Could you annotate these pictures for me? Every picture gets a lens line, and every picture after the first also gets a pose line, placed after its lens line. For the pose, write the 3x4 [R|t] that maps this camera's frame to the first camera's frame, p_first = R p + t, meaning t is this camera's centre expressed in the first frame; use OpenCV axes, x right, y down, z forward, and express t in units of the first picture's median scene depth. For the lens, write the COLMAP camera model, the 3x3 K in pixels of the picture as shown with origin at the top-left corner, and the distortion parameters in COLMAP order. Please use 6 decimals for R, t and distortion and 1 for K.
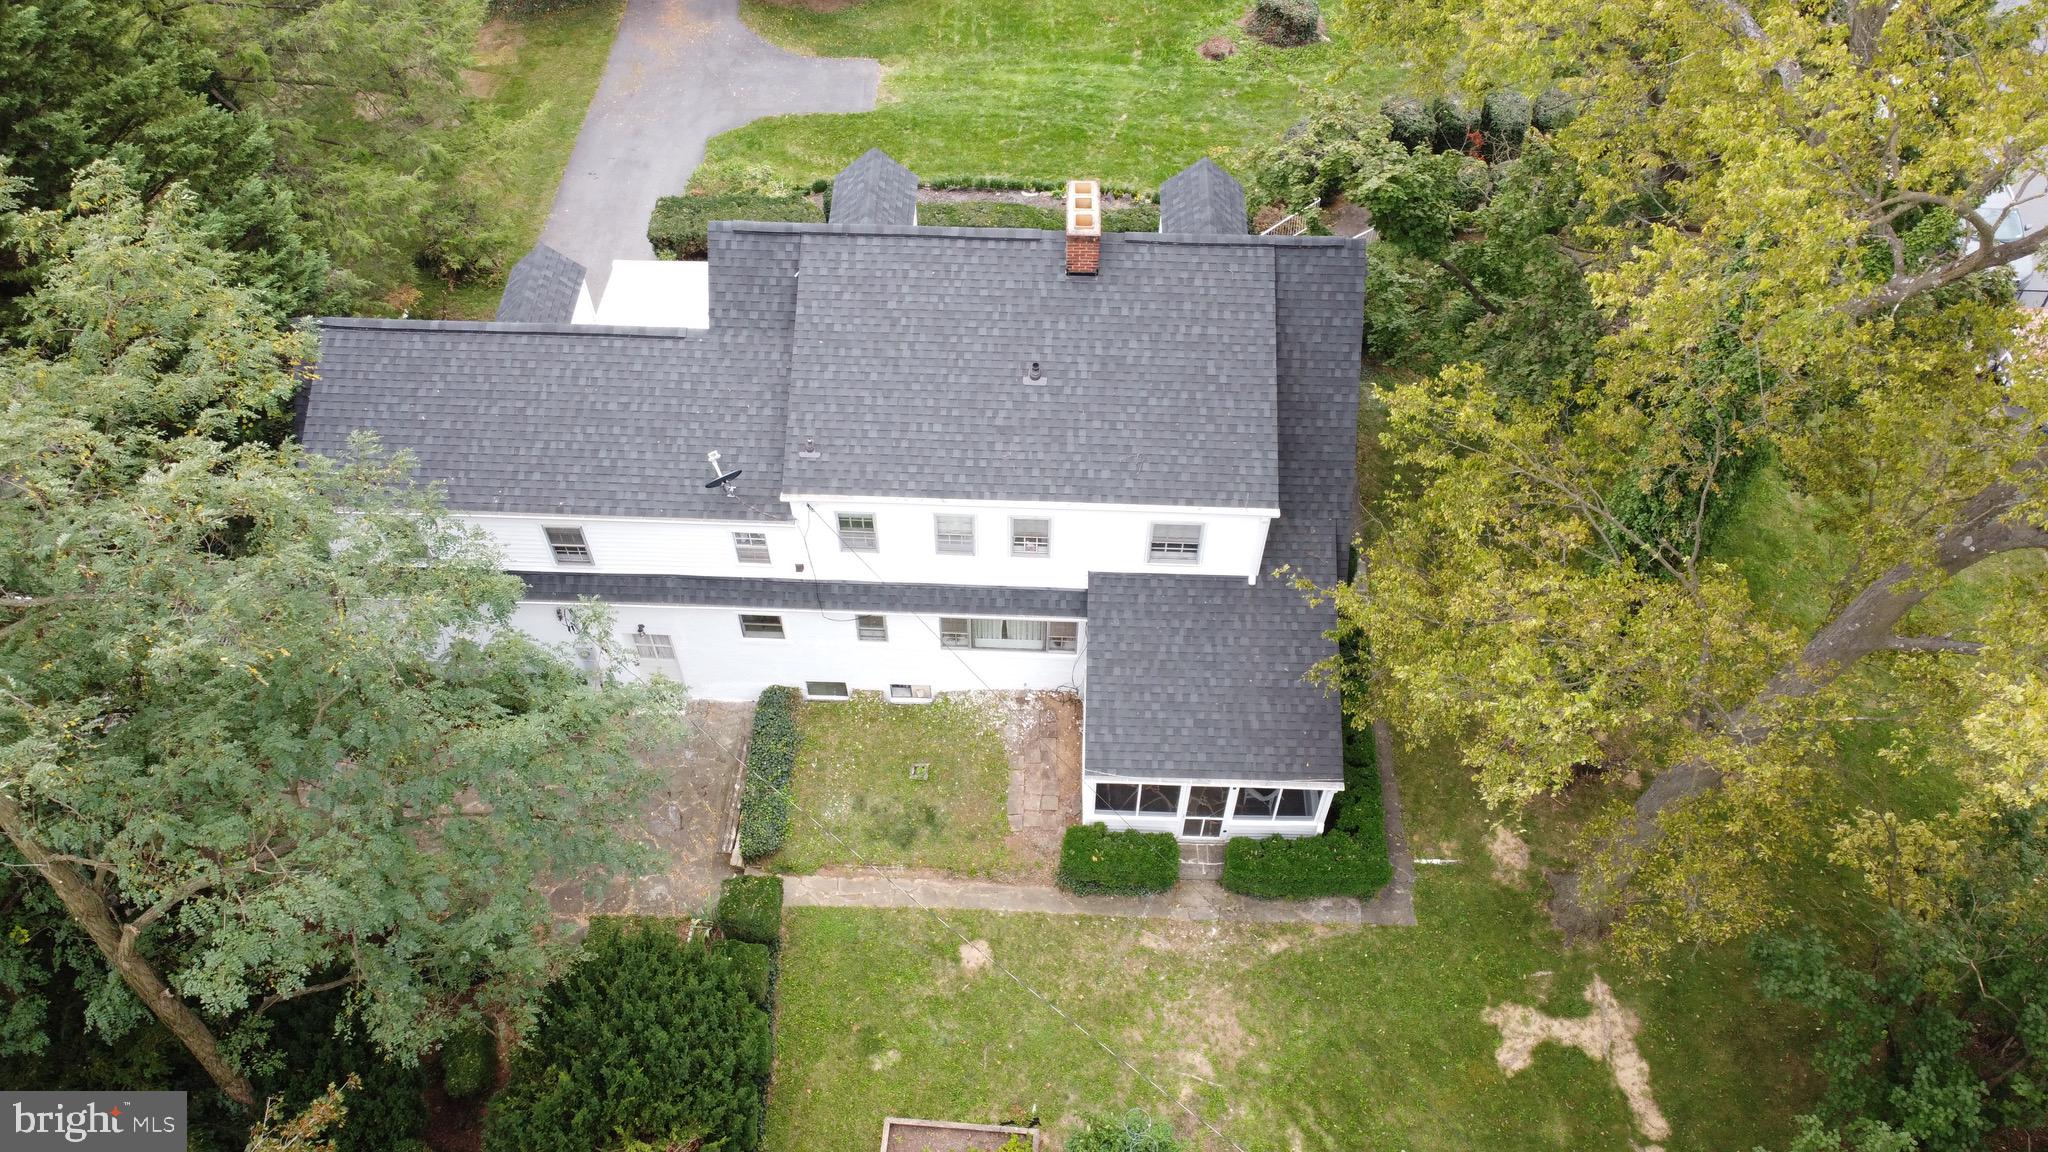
lens RADIAL K [[1536.8, 0, 1016.2], [0, 1536.8, 534.8], [0, 0, 1]] dist [-0.000079, -0.007136]
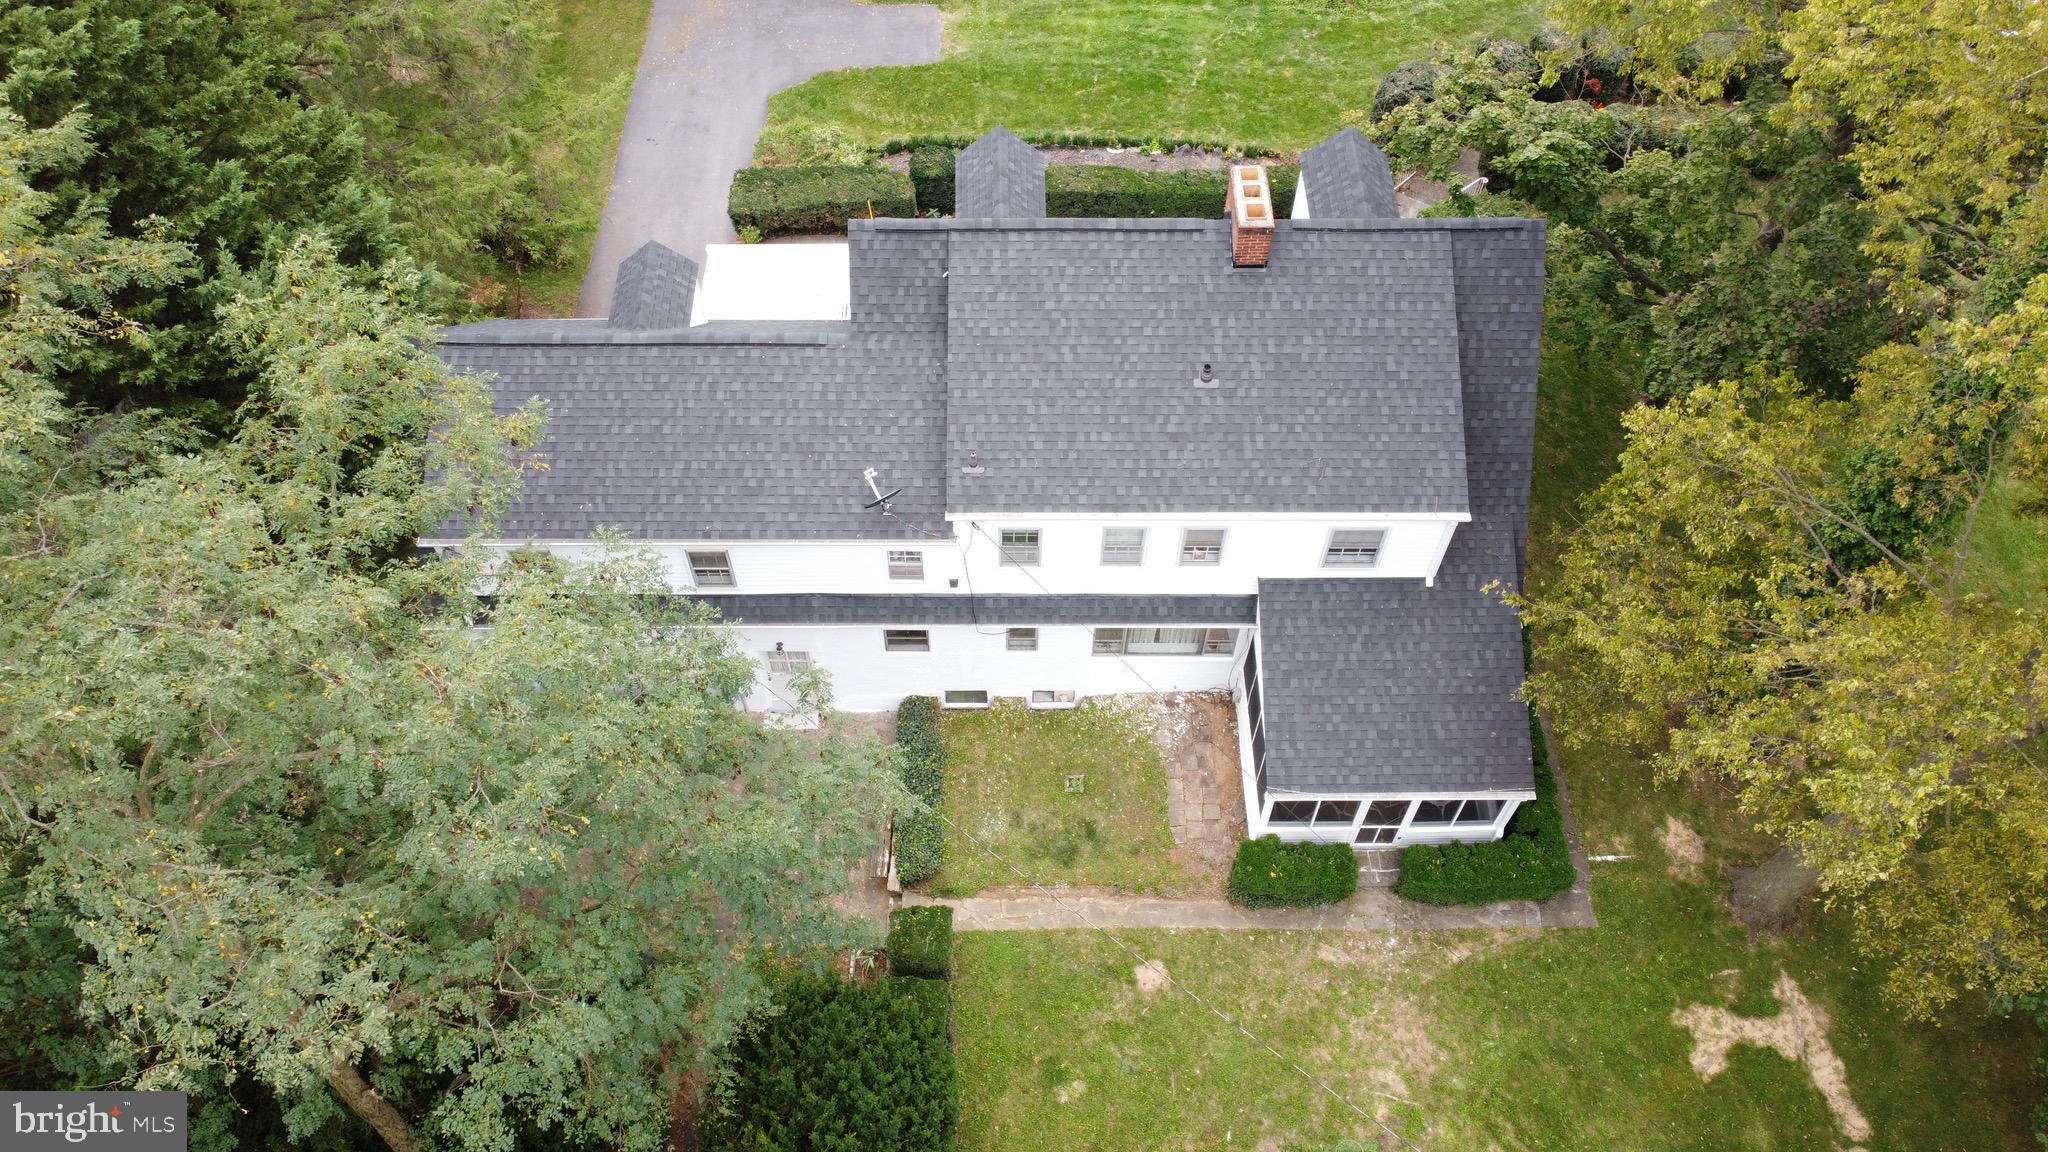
lens RADIAL K [[1536.8, 0, 1015.9], [0, 1536.8, 535.5], [0, 0, 1]] dist [-0.000079, -0.007136]
pose [[0.999223, -0.032503, 0.022273, -0.125519], [0.031085, 0.997637, 0.061278, -0.066424], [-0.024212, -0.060538, 0.997872, 0.052340]]
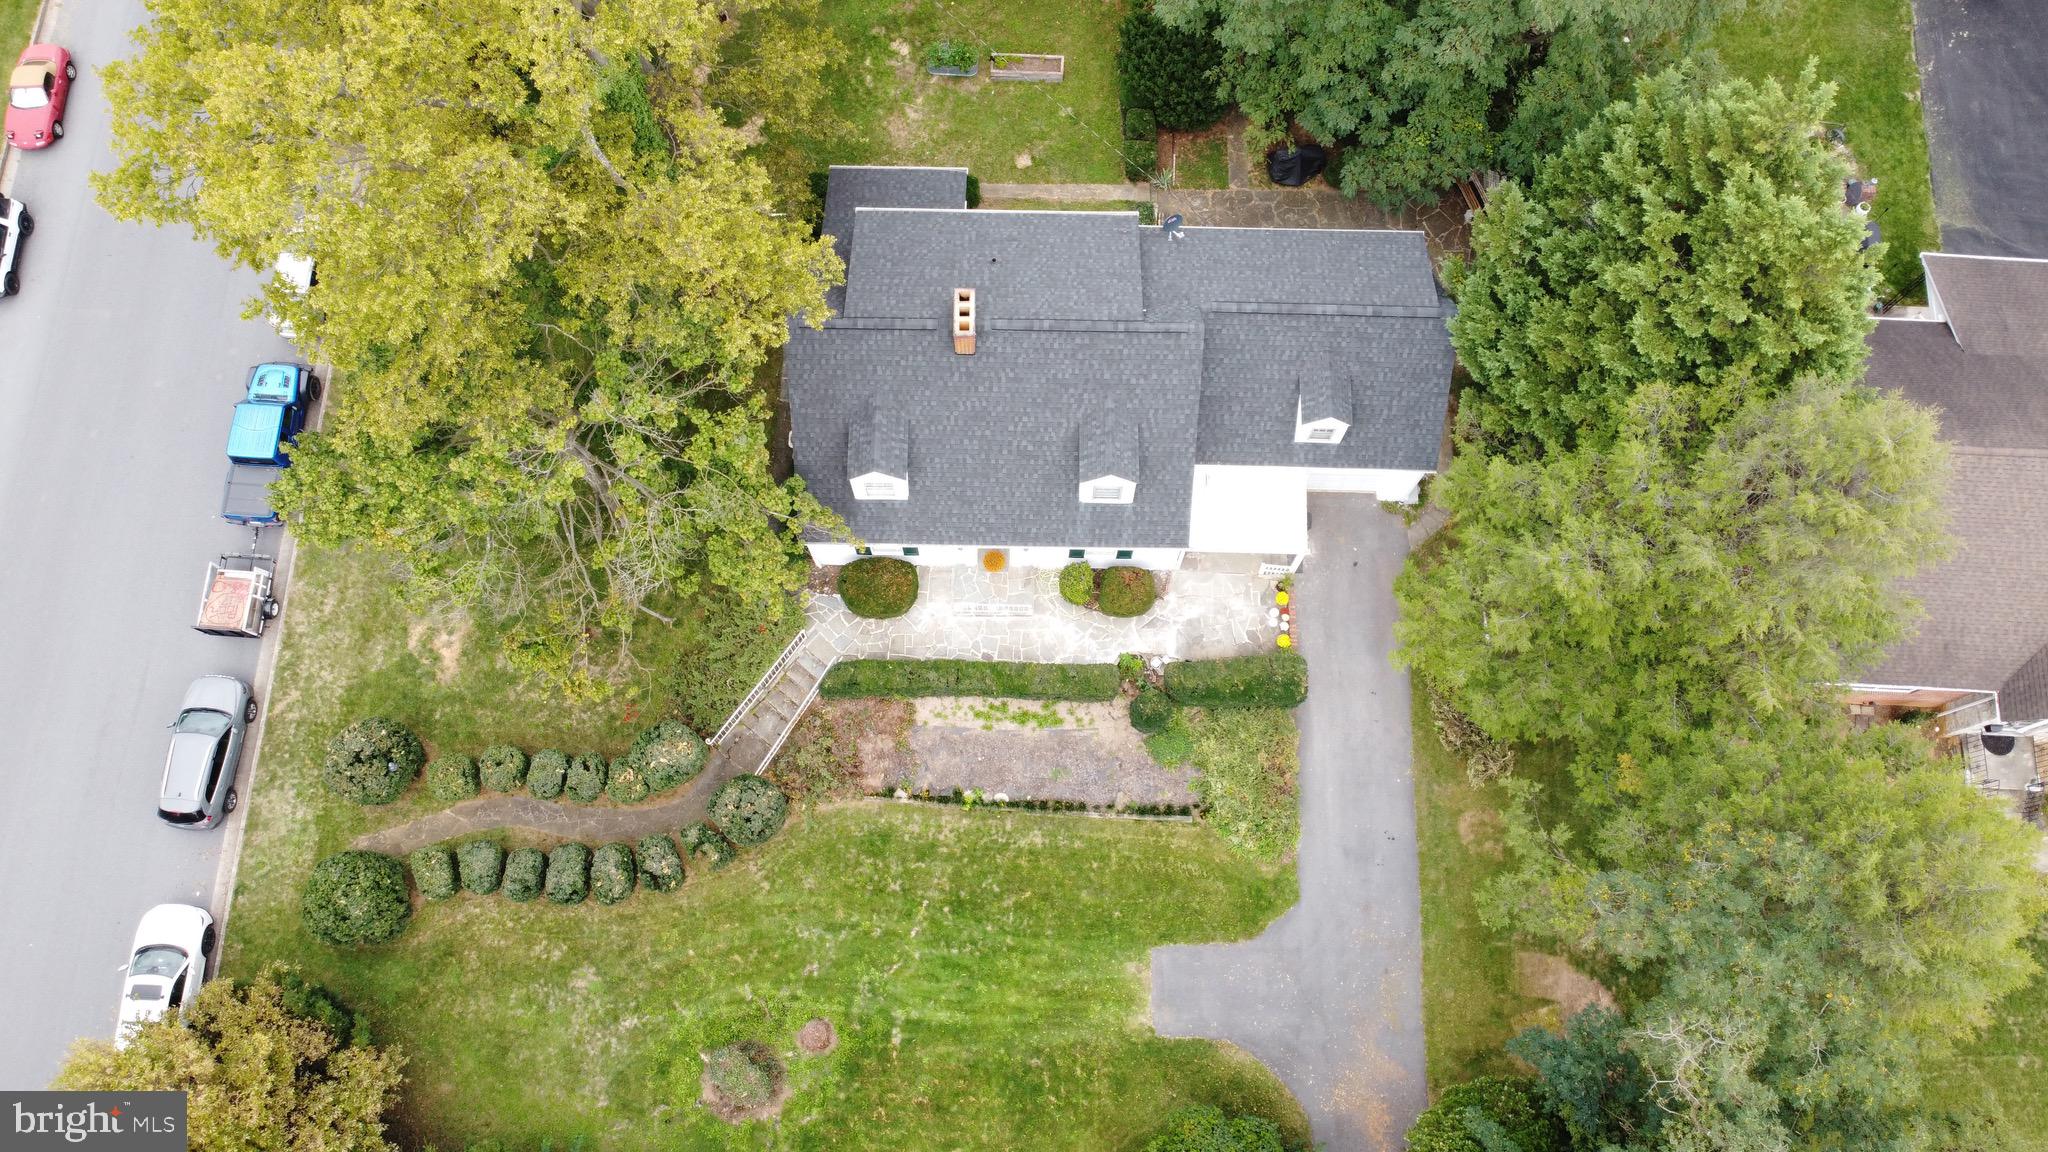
lens RADIAL K [[1536.8, 0, 1021.2], [0, 1536.8, 569.6], [0, 0, 1]] dist [-0.000079, -0.007136]
pose [[-0.999786, 0.015362, -0.013829, 0.010998], [-0.020214, -0.586960, 0.809364, -1.609546], [0.004317, 0.809471, 0.587145, 0.282410]]
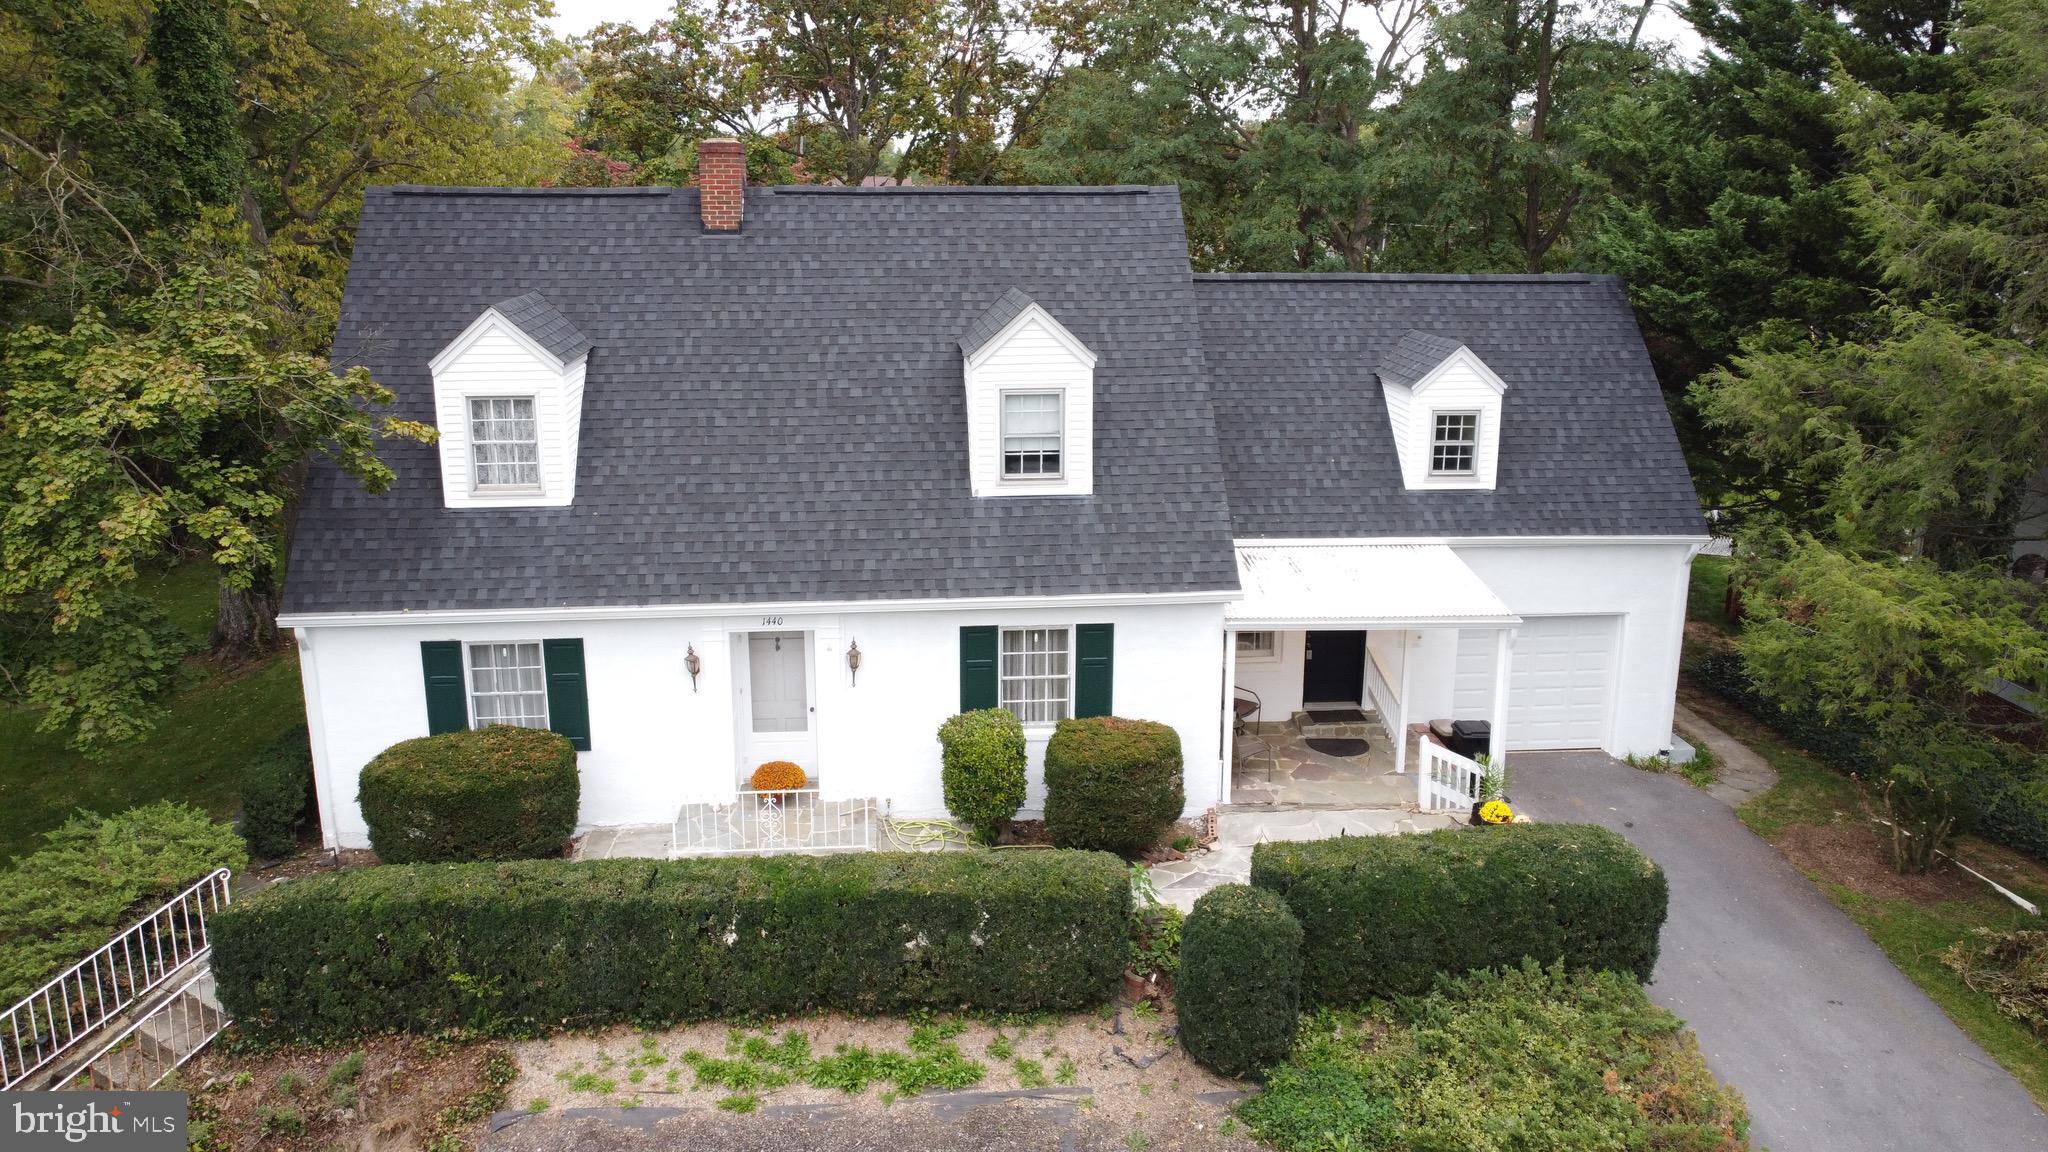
lens RADIAL K [[1536.8, 0, 1023.2], [0, 1536.8, 570.0], [0, 0, 1]] dist [-0.000079, -0.007136]
pose [[-0.992295, 0.024761, -0.121401, -0.010114], [-0.102160, 0.390883, 0.914753, -0.899932], [0.070103, 0.920107, -0.385342, 1.472820]]
